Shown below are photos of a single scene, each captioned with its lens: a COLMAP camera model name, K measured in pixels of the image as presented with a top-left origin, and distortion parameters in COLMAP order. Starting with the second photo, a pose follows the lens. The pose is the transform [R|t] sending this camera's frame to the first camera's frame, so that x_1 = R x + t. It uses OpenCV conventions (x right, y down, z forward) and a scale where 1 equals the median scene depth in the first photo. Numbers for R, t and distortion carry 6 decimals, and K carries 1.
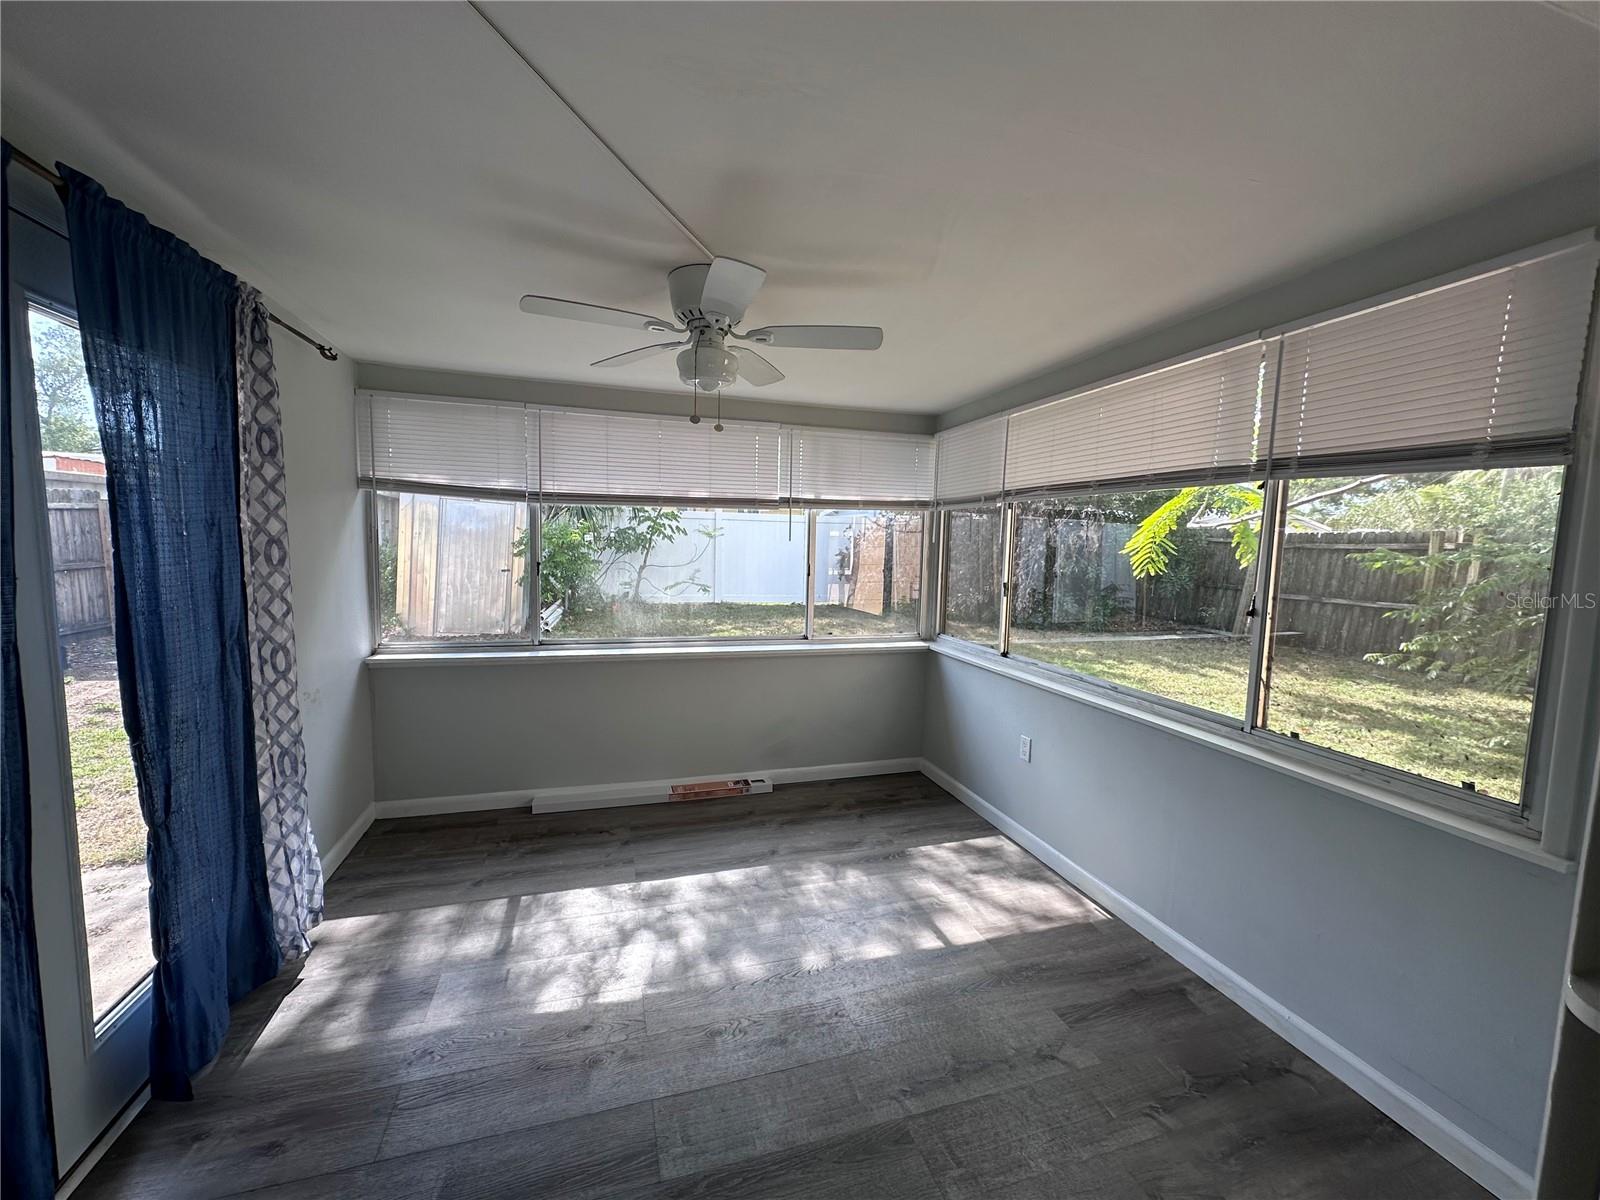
lens RADIAL K [[636.2, 0, 795.0], [0, 636.2, 596.6], [0, 0, 1]] dist [-0.004569, 0.001127]
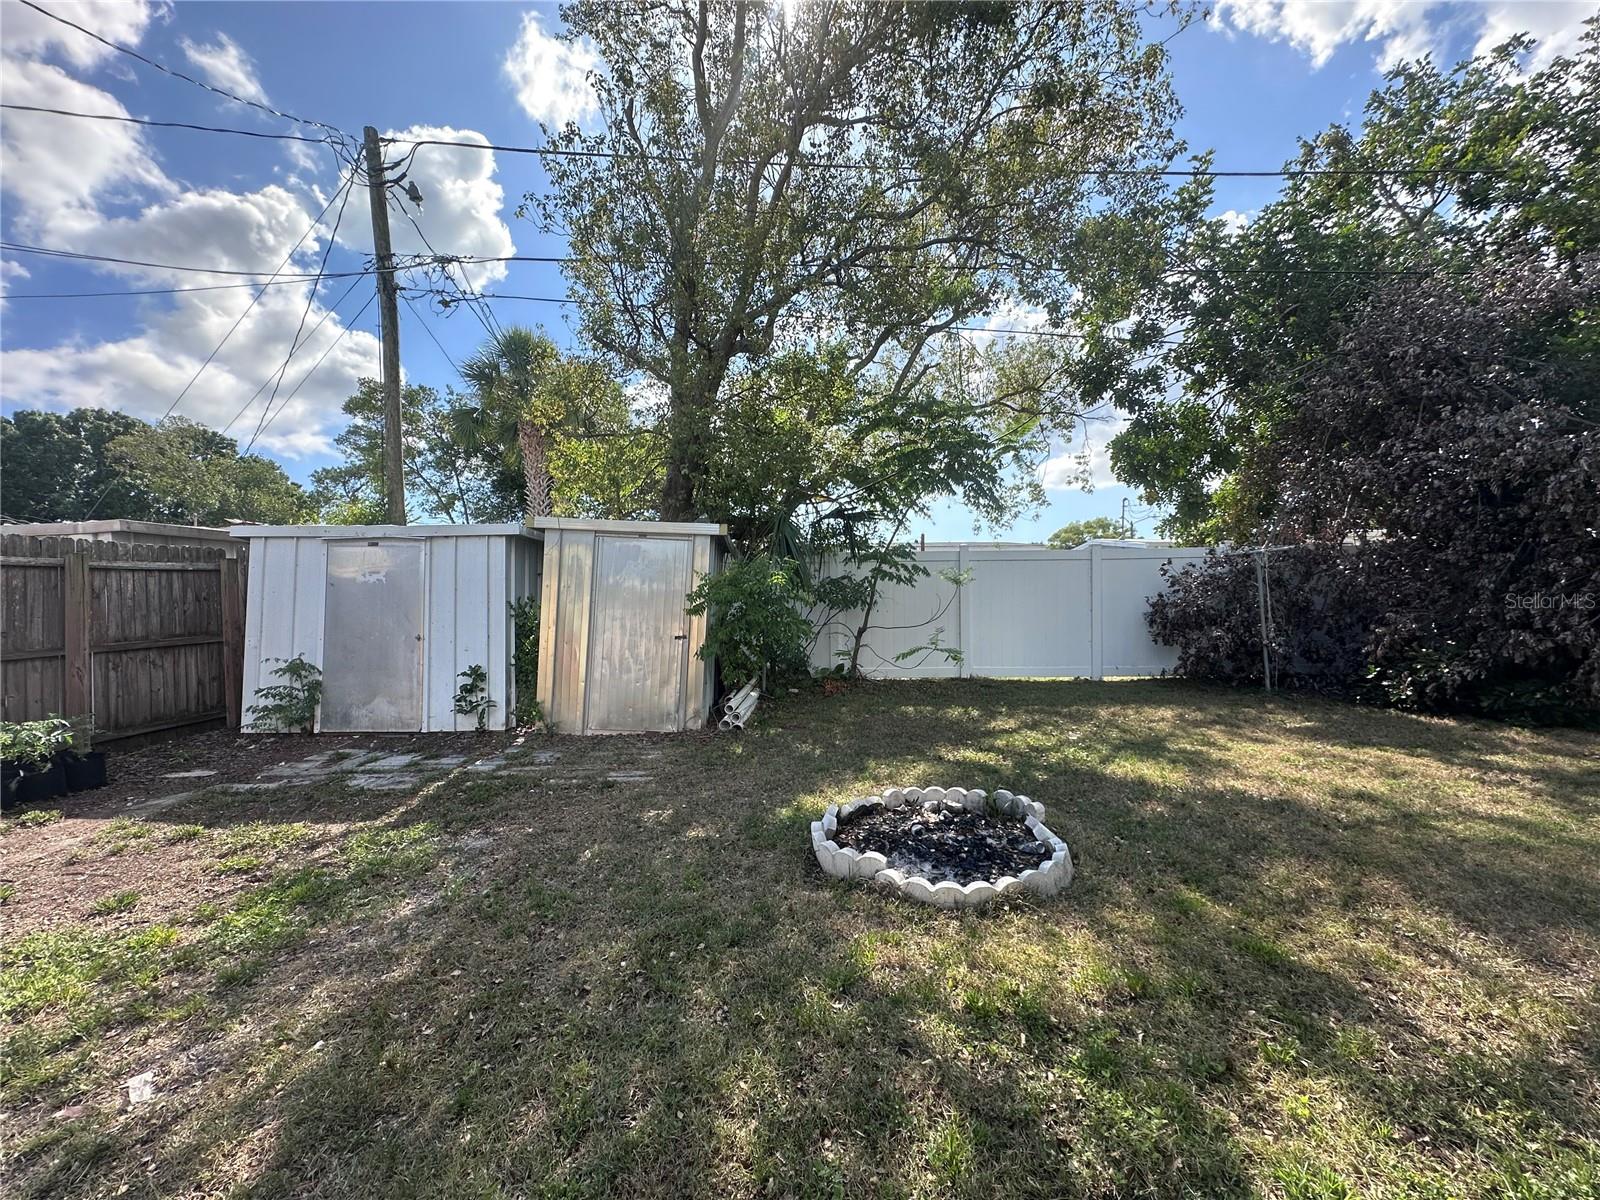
lens RADIAL K [[636.2, 0, 797.2], [0, 636.2, 572.0], [0, 0, 1]] dist [-0.004569, 0.001127]
pose [[0.958654, -0.048370, -0.280433, -0.136991], [0.008782, 0.990008, -0.140739, -0.012664], [0.284439, 0.132457, 0.949500, 0.368954]]
